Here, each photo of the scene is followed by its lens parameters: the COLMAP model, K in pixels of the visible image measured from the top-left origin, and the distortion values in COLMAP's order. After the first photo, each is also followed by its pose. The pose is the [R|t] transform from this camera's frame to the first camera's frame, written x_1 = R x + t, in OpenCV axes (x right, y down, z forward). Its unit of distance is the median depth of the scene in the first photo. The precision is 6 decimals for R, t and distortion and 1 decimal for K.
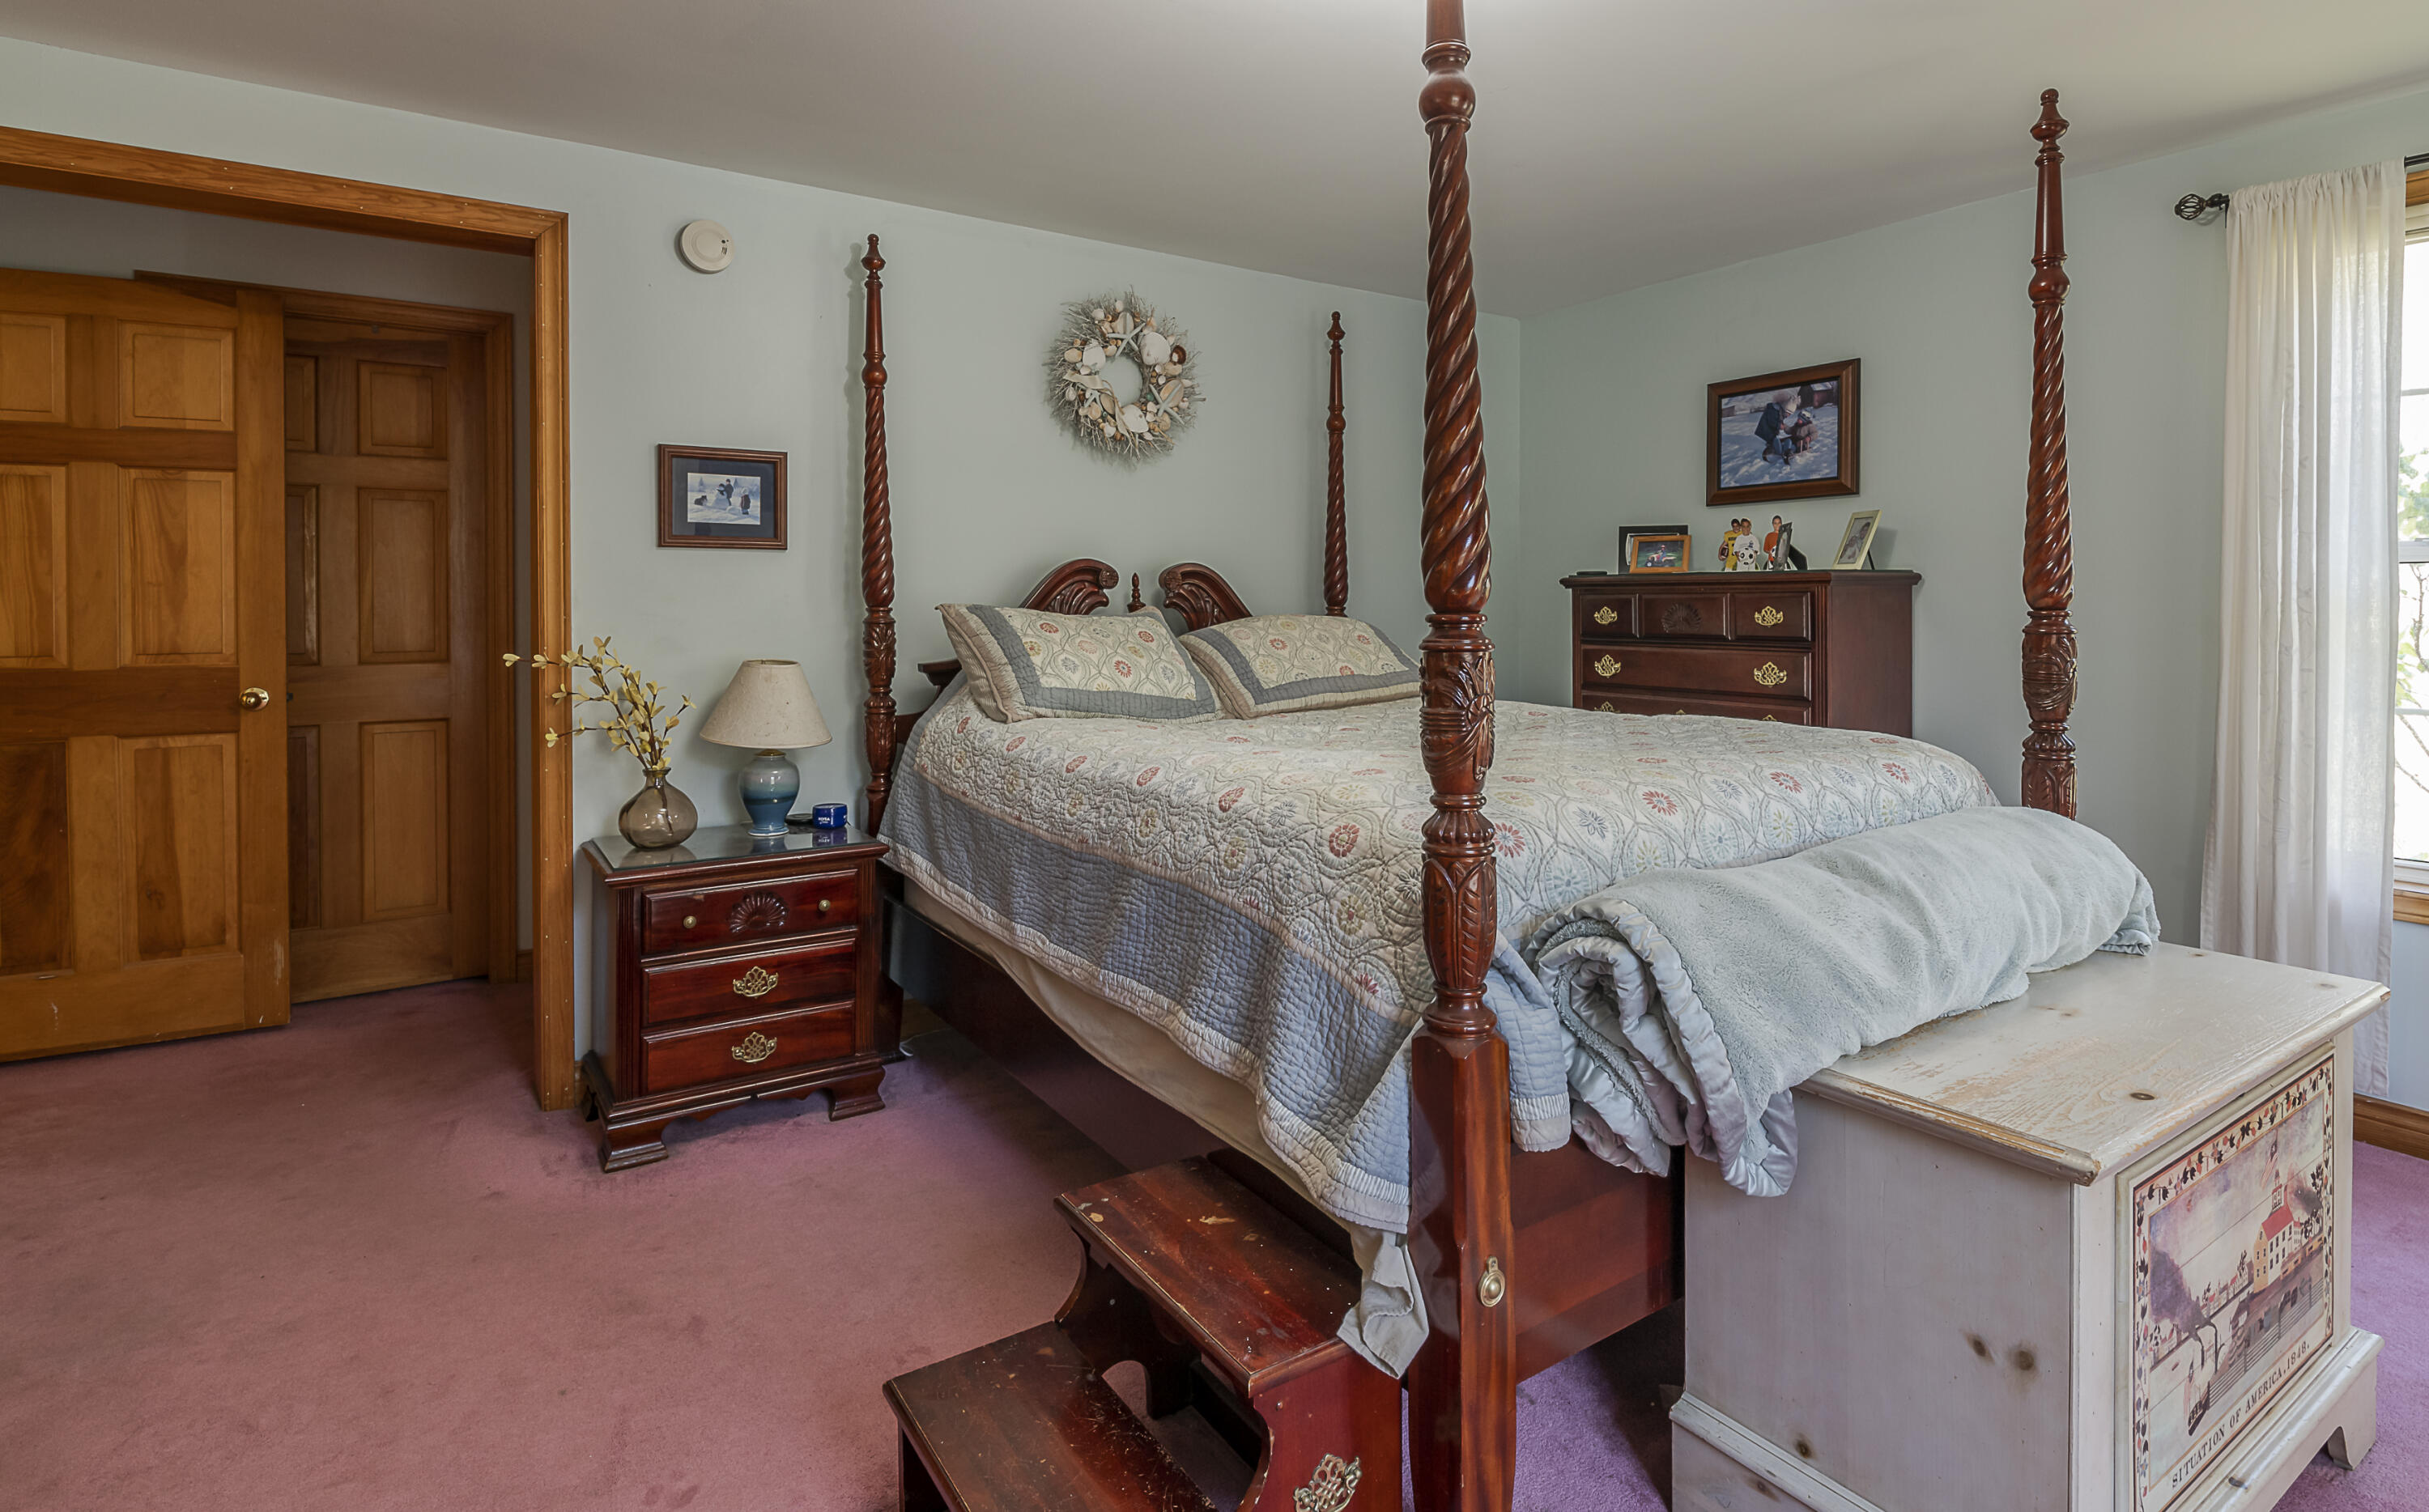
lens RADIAL K [[1206.3, 0, 1215.6], [0, 1206.3, 615.4], [0, 0, 1]] dist [-0.002604, -0.000500]
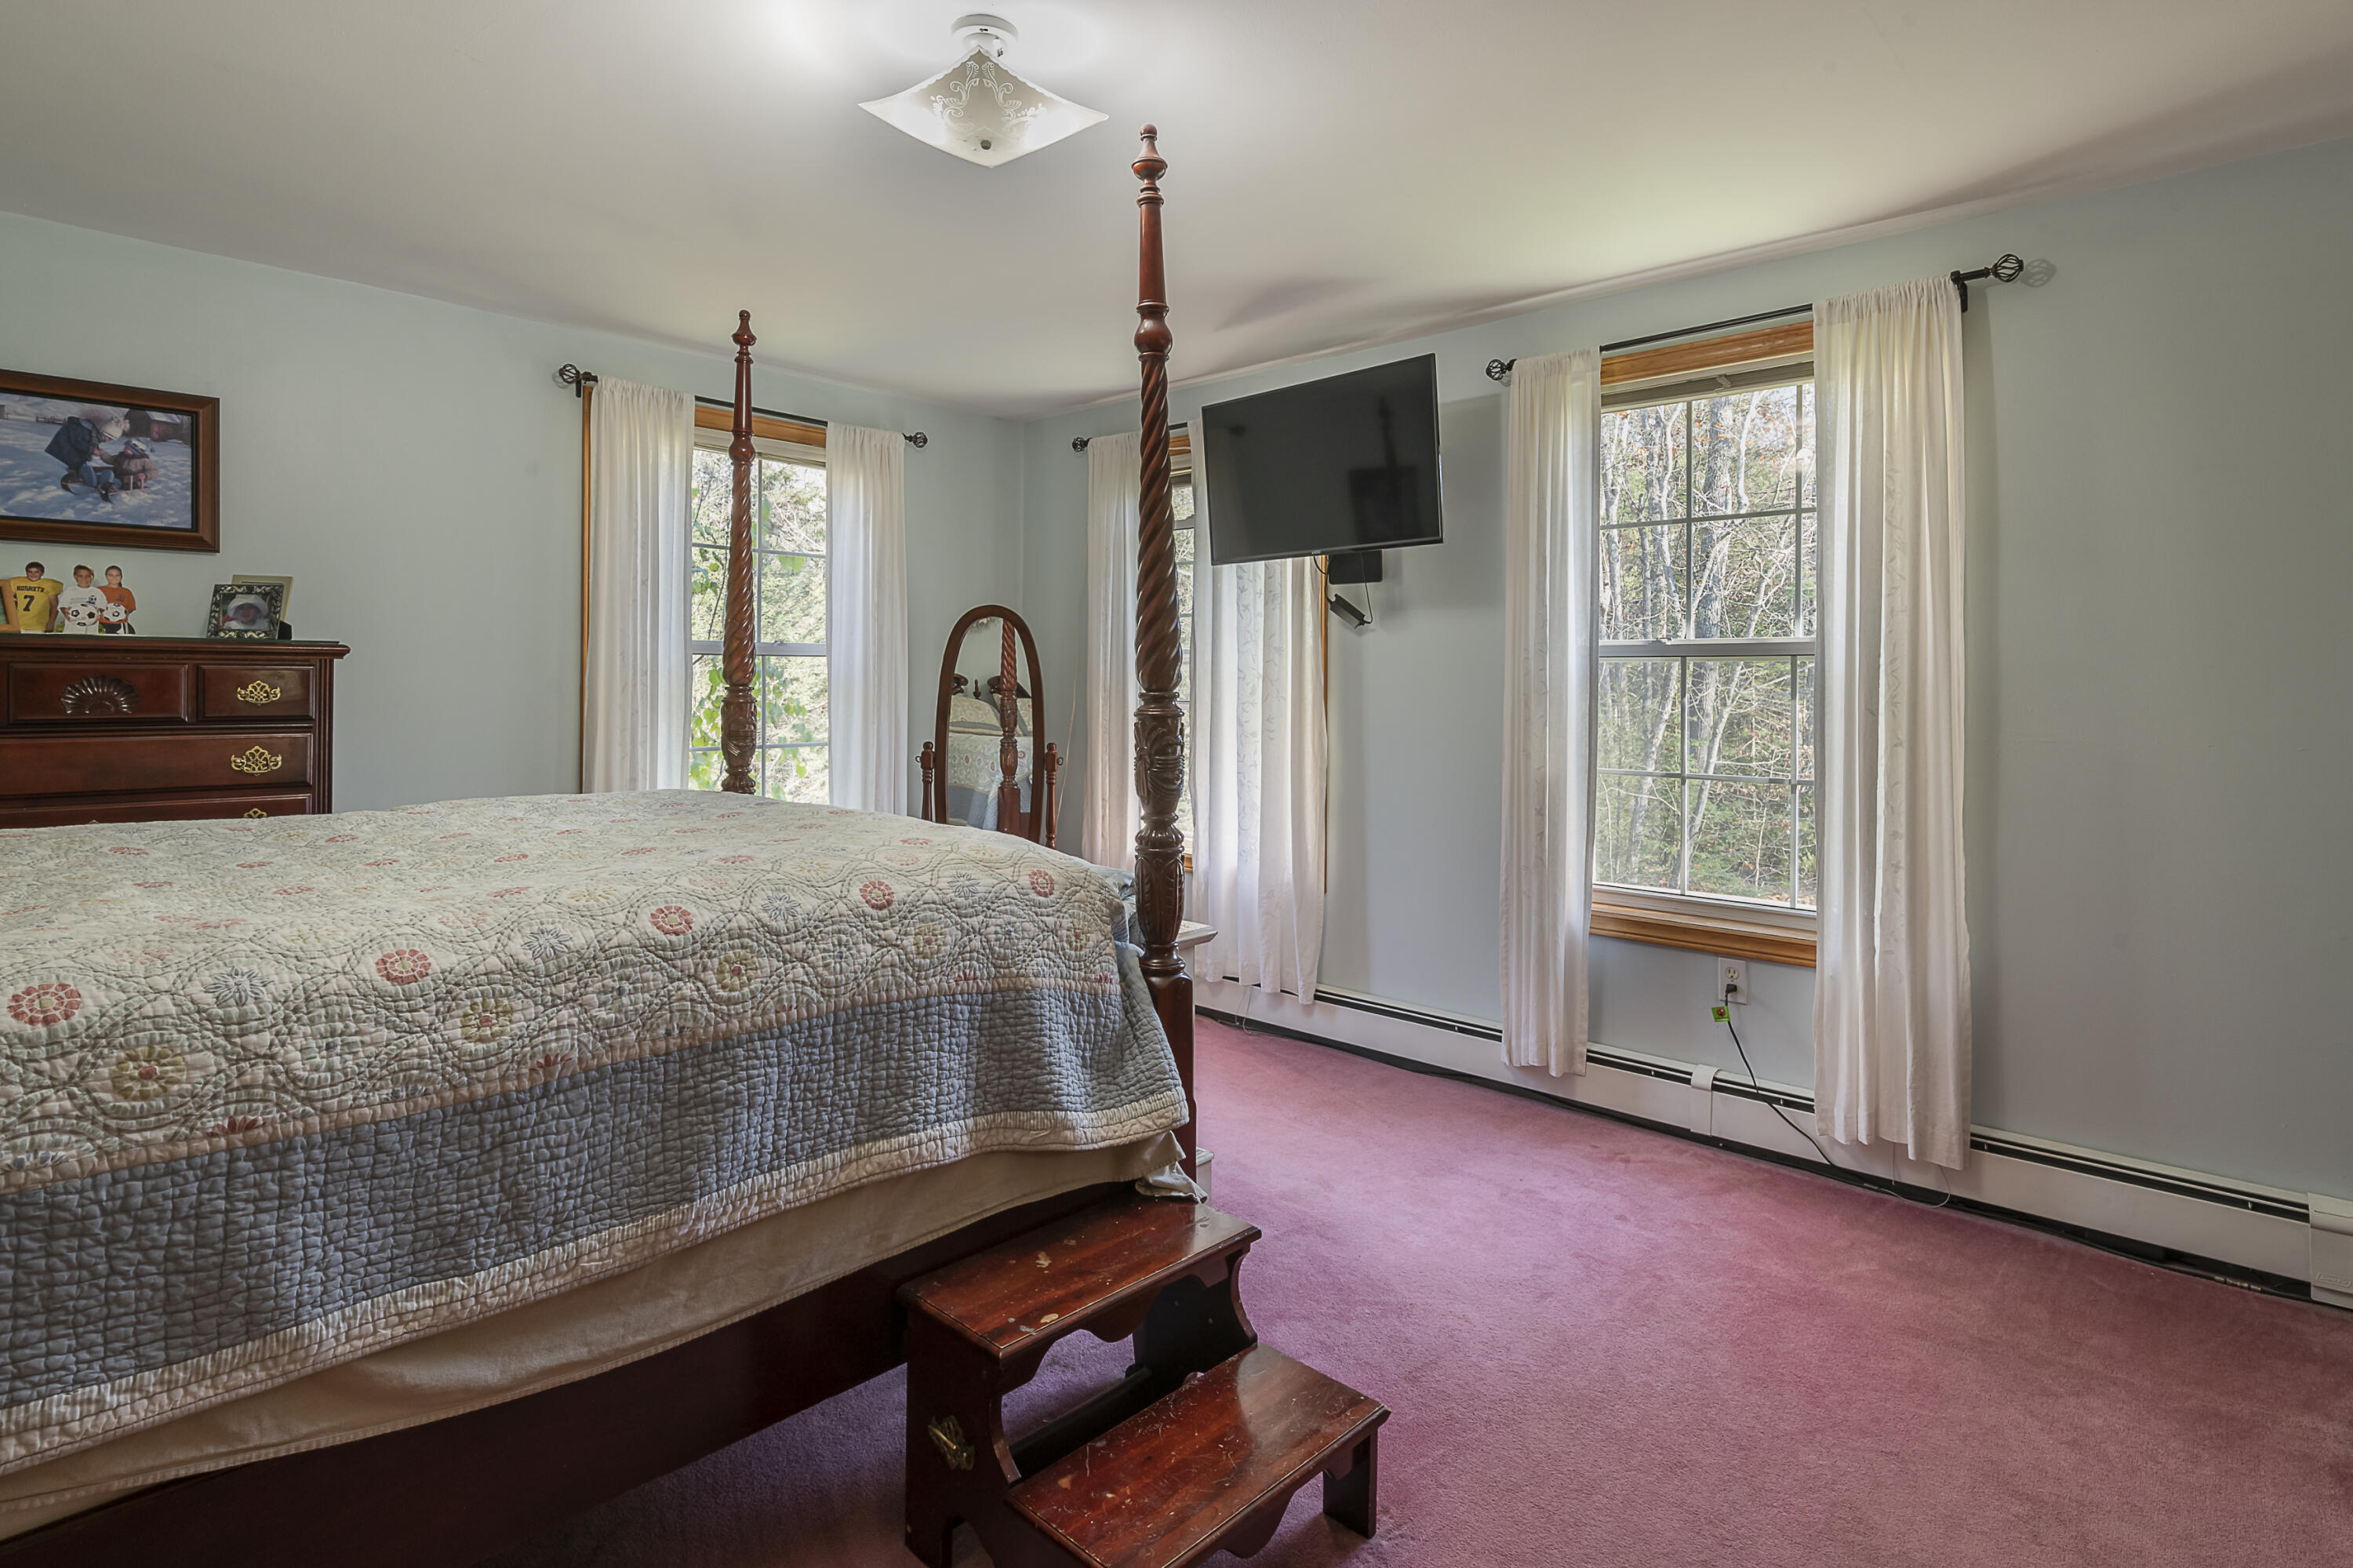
lens RADIAL K [[1226.3, 0, 1177.6], [0, 1226.3, 684.7], [0, 0, 1]] dist [0.000901, 0.000035]
pose [[-0.218170, -0.004017, 0.975903, -0.490523], [0.002384, 0.999986, 0.004649, -0.006298], [-0.975908, 0.003341, -0.218157, 0.505189]]
